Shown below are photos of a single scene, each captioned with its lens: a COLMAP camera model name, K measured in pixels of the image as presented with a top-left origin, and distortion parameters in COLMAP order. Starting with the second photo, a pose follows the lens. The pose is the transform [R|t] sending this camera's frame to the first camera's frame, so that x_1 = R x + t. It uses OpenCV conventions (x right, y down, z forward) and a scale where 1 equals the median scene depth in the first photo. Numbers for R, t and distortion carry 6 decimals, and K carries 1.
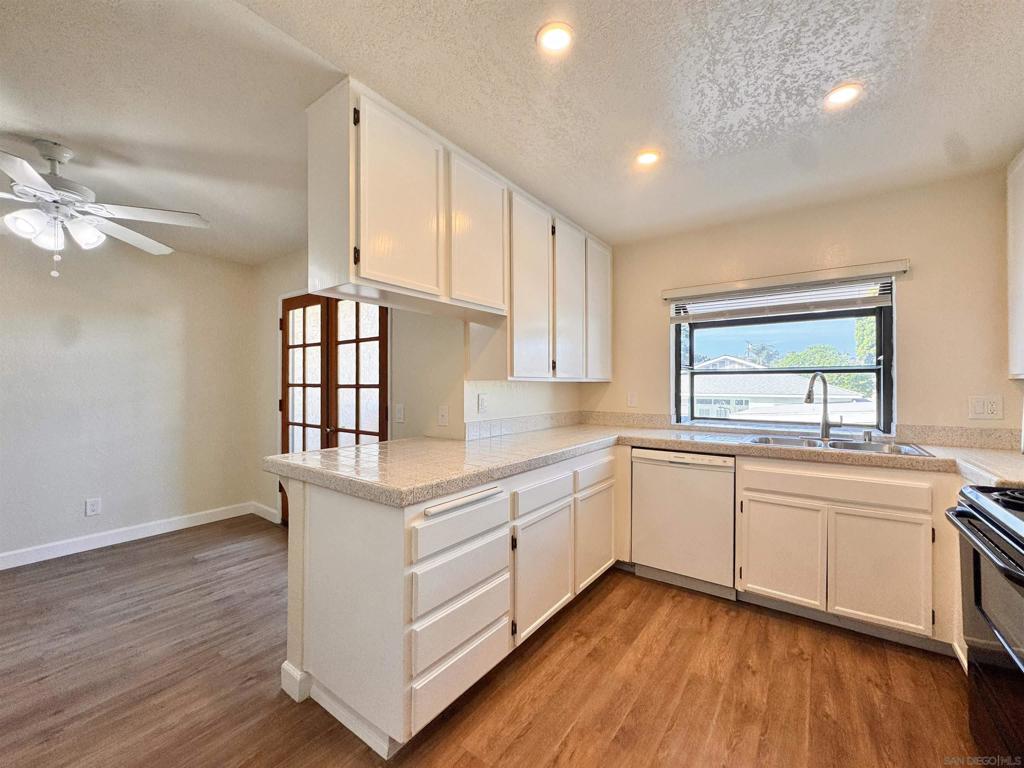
lens RADIAL K [[412.3, 0, 495.7], [0, 412.3, 387.6], [0, 0, 1]] dist [-0.002971, 0.000007]
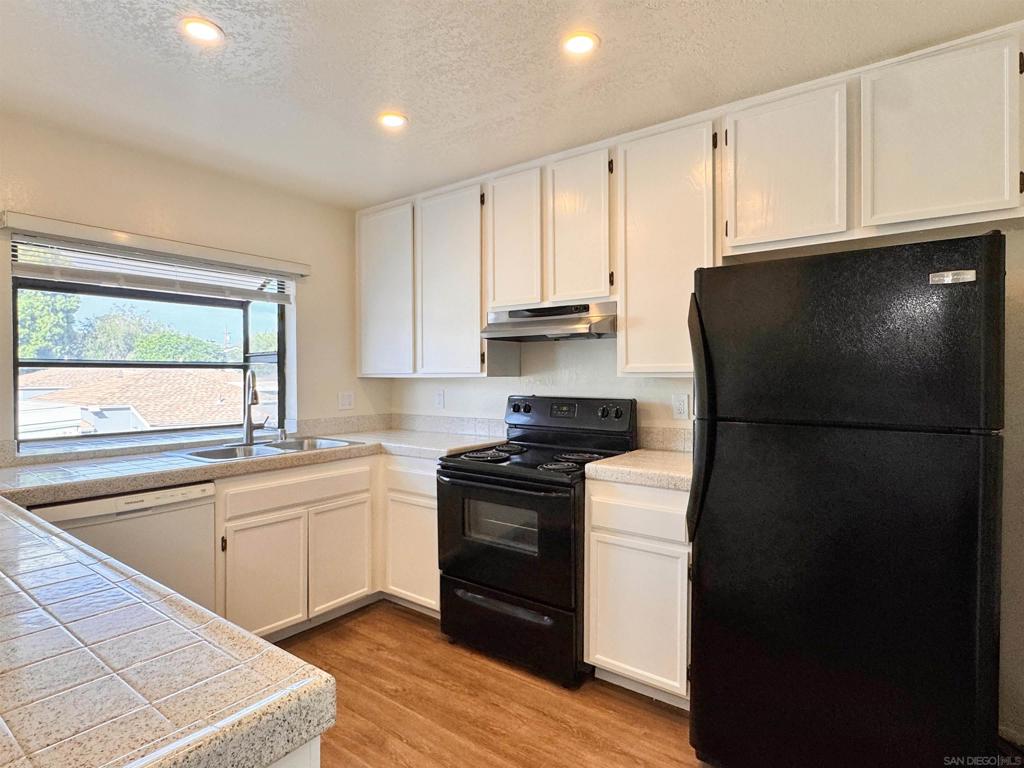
lens RADIAL K [[533.8, 0, 518.6], [0, 533.8, 382.5], [0, 0, 1]] dist [-0.003254, 0.000088]
pose [[-0.000270, -0.014424, 0.999896, -0.435770], [0.007630, 0.999867, 0.014426, -0.024453], [-0.999971, 0.007633, -0.000160, 0.495604]]
